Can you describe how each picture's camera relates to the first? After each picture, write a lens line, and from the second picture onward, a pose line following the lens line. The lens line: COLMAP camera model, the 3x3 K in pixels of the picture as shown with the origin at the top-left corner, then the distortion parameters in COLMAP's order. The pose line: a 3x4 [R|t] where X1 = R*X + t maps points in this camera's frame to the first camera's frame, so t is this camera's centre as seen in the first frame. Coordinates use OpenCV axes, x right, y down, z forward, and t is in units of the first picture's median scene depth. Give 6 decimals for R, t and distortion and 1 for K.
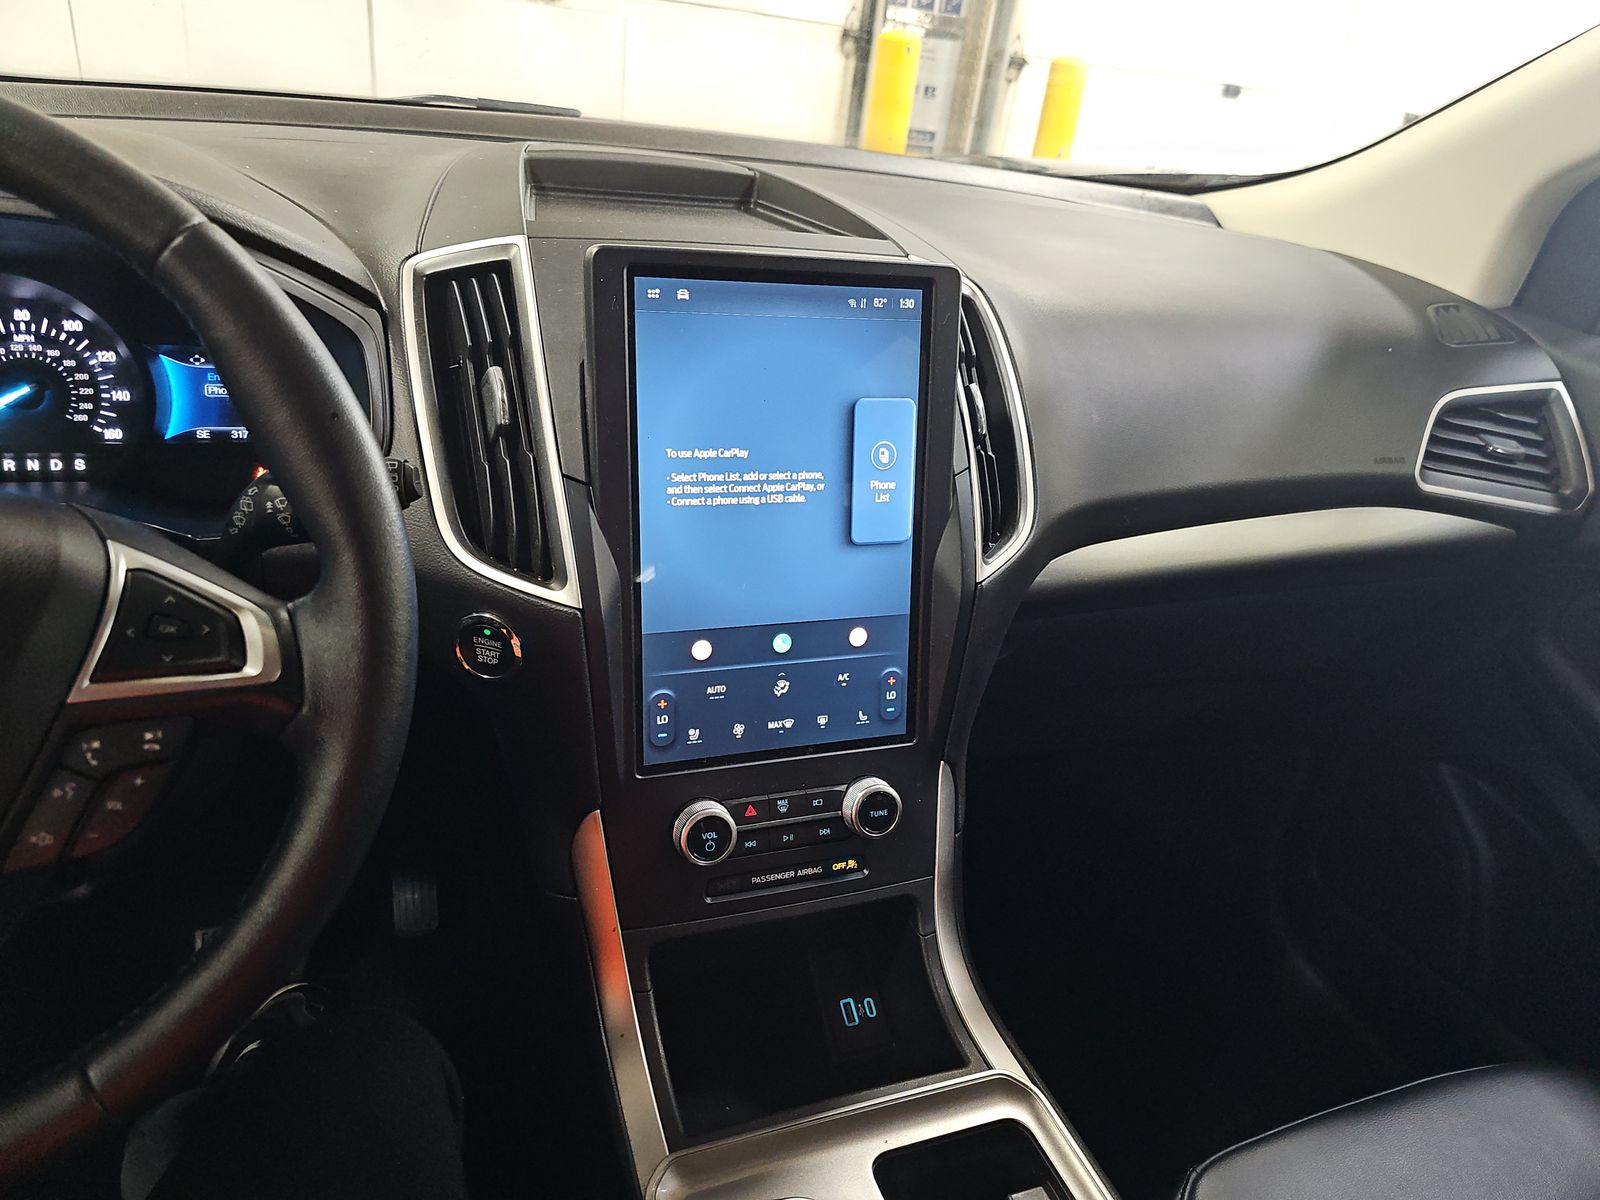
lens RADIAL K [[1043.5, 0, 800.0], [0, 1043.5, 600.0], [0, 0, 1]] dist [0.060200, -0.063718]
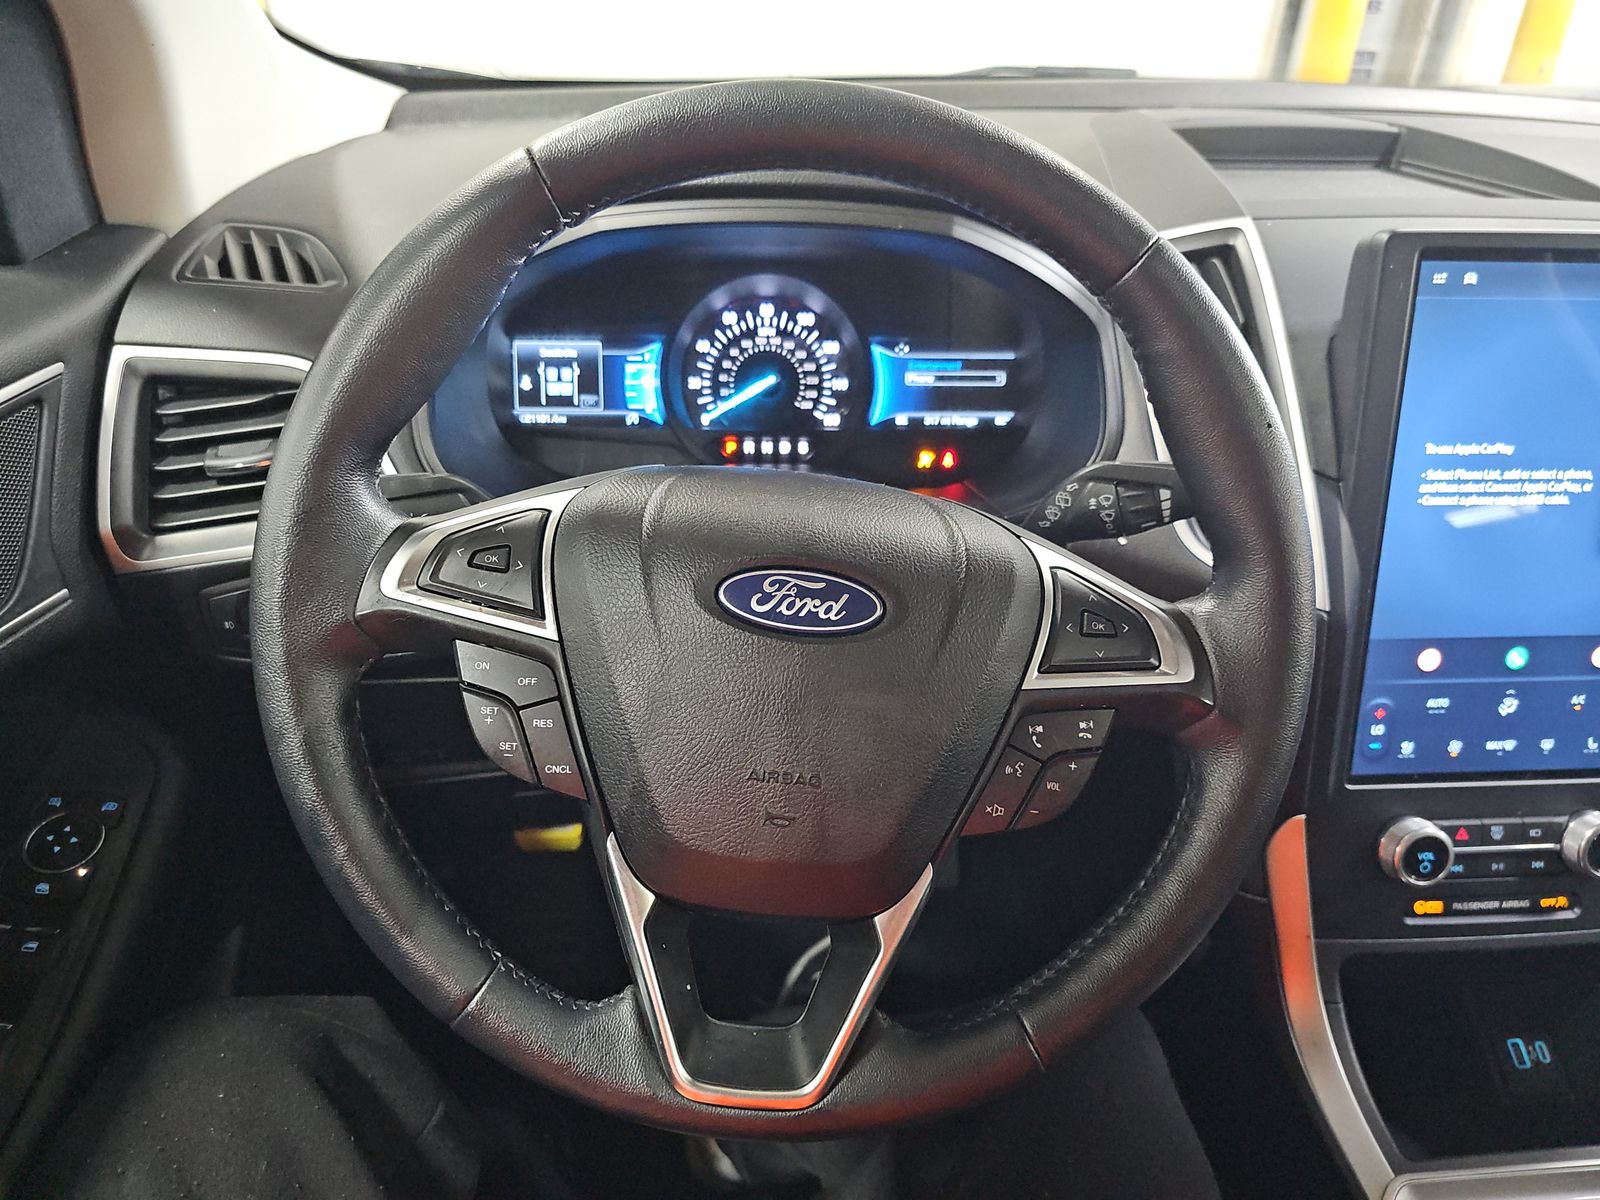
lens RADIAL K [[1052.0, 0, 805.6], [0, 1052.0, 625.9], [0, 0, 1]] dist [0.006517, -0.001449]
pose [[0.957815, 0.067889, -0.279252, -0.361939], [-0.050591, 0.996354, 0.068698, -0.018686], [0.282897, -0.051672, 0.957757, -0.058530]]
